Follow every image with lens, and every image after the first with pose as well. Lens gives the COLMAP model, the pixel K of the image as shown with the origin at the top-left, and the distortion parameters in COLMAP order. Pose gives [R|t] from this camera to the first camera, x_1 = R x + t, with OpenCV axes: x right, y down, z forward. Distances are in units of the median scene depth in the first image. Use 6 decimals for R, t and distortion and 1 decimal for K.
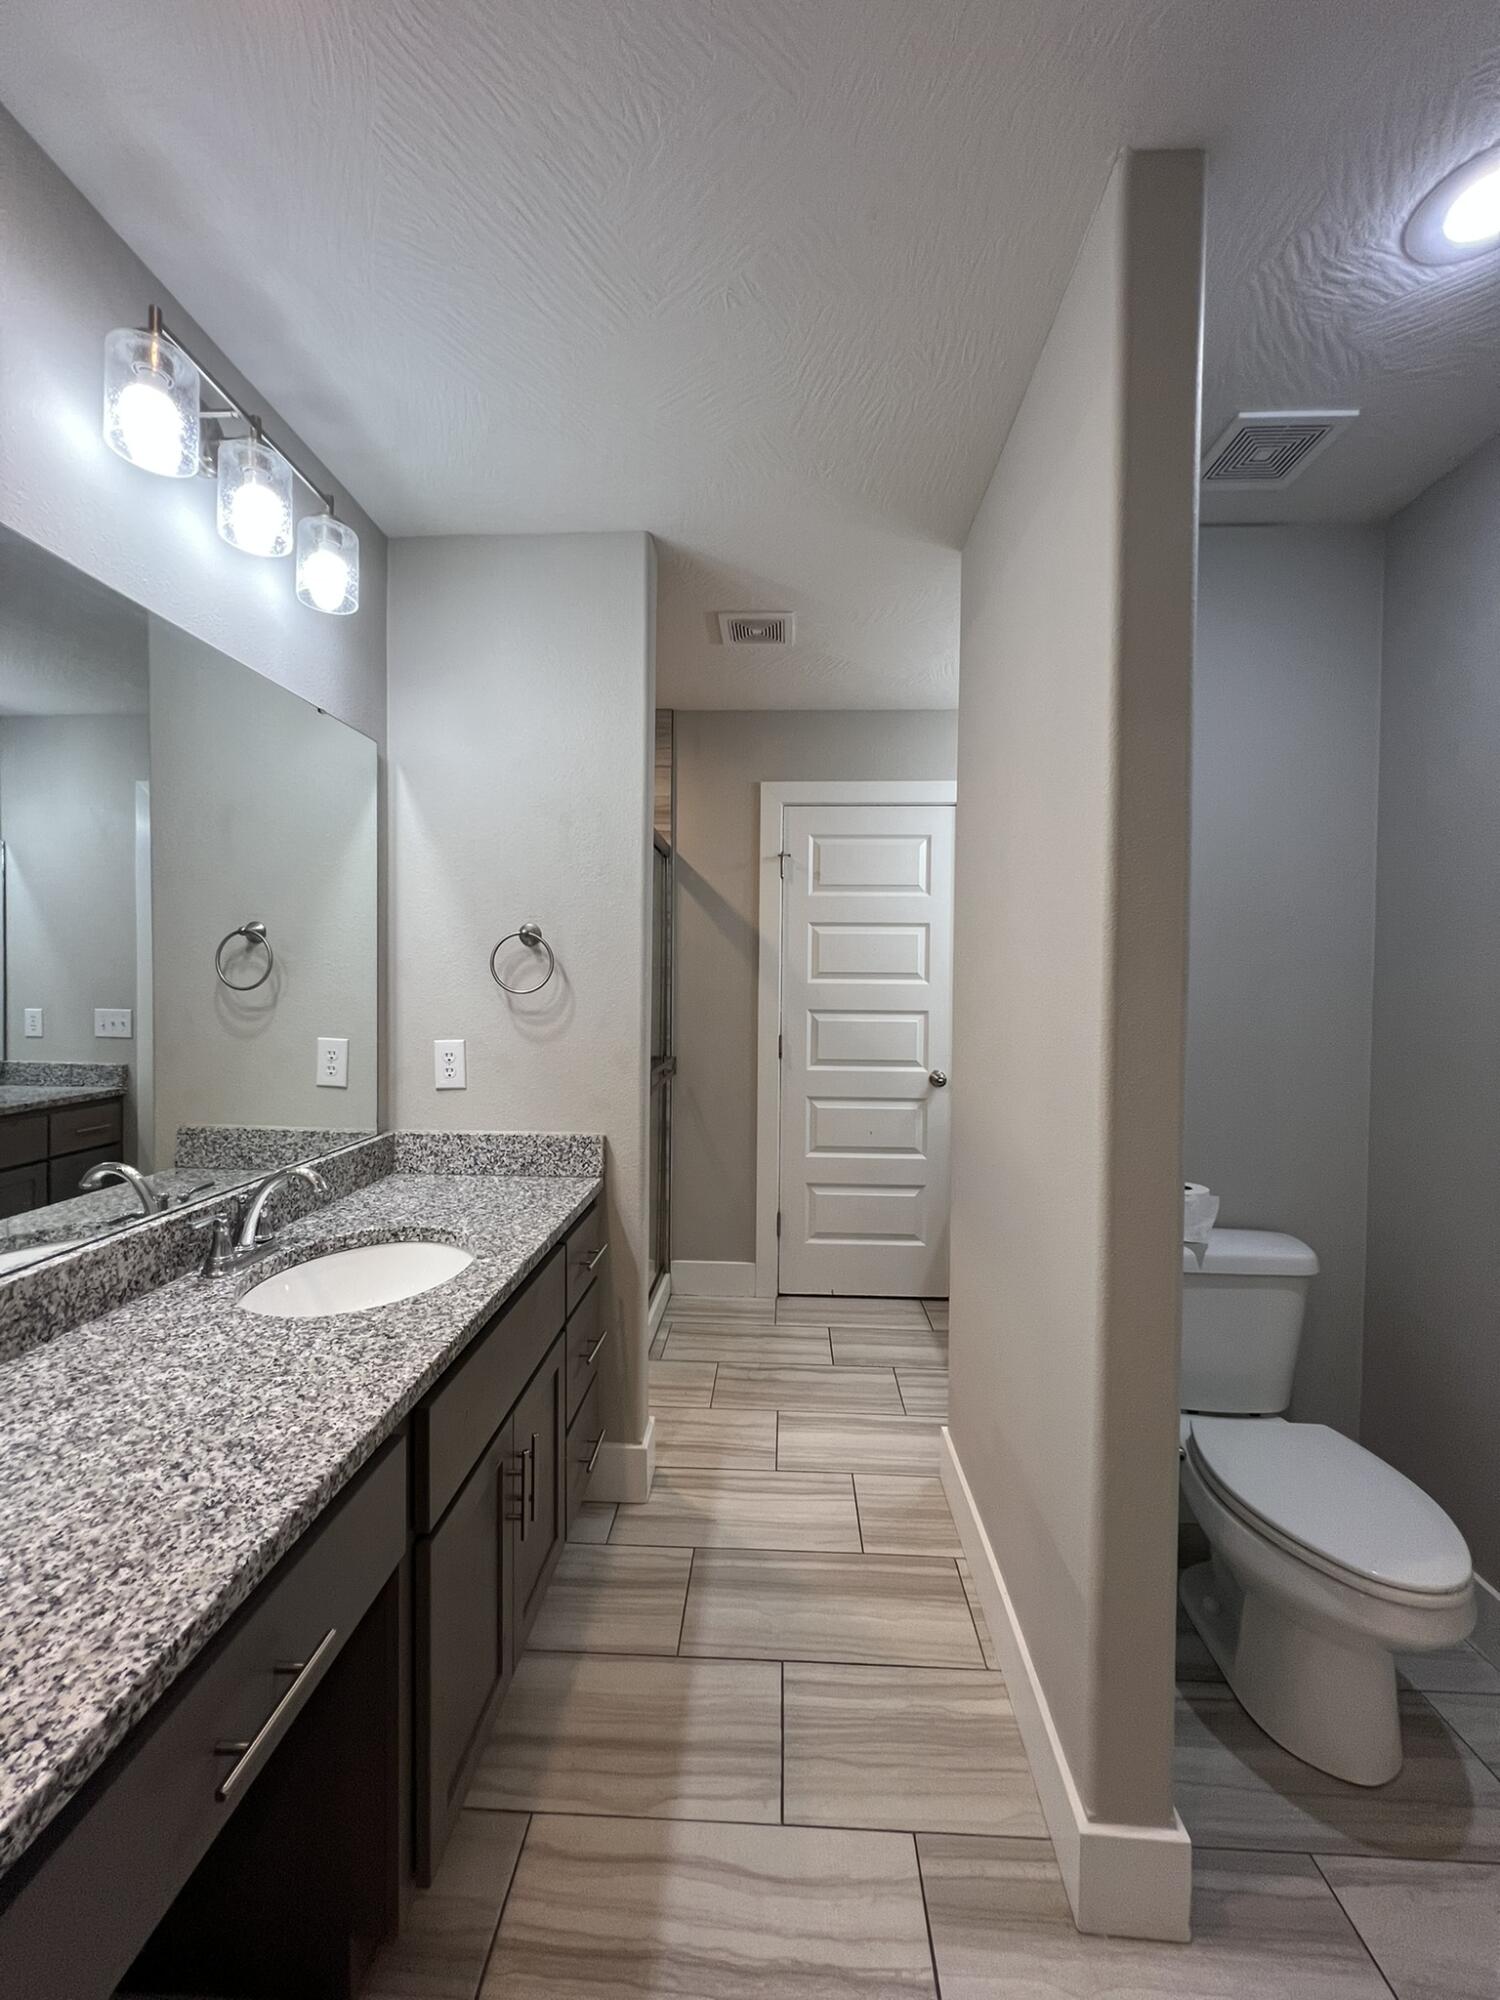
lens RADIAL K [[857.3, 0, 745.8], [0, 857.3, 994.3], [0, 0, 1]] dist [-0.000729, -0.000022]
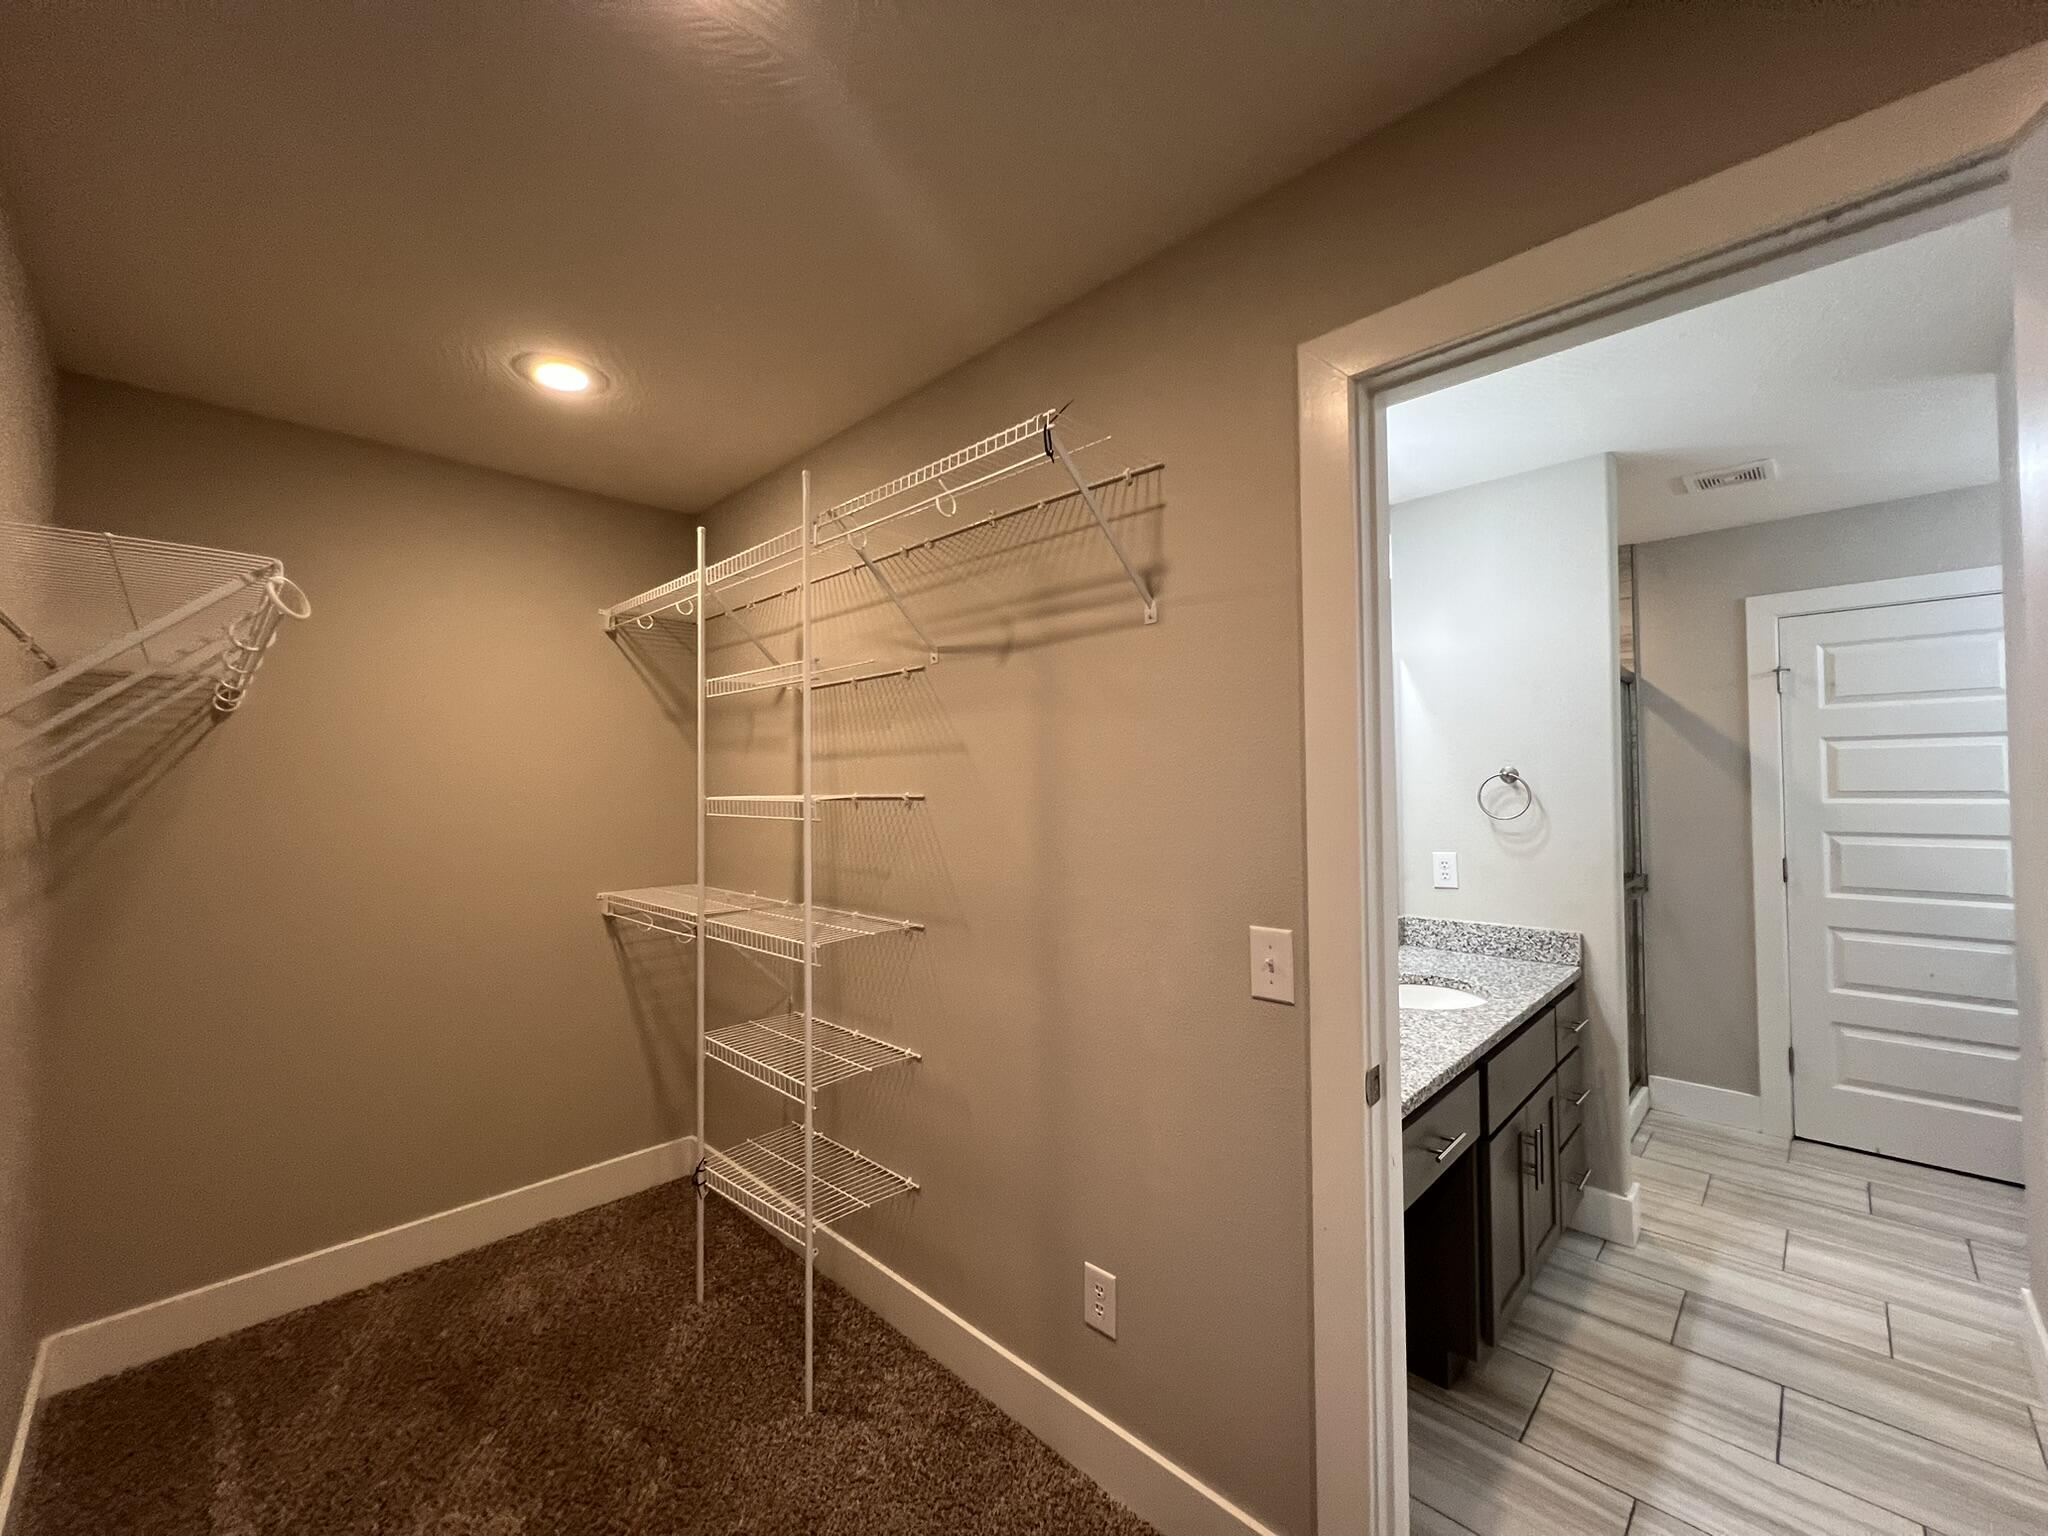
lens RADIAL K [[816.2, 0, 1026.7], [0, 816.2, 767.2], [0, 0, 1]] dist [-0.000485, 0.000315]
pose [[0.748543, -0.030757, -0.662373, 0.025570], [0.002030, 0.999025, -0.044095, -0.027192], [0.663083, 0.031662, 0.747876, -0.434057]]
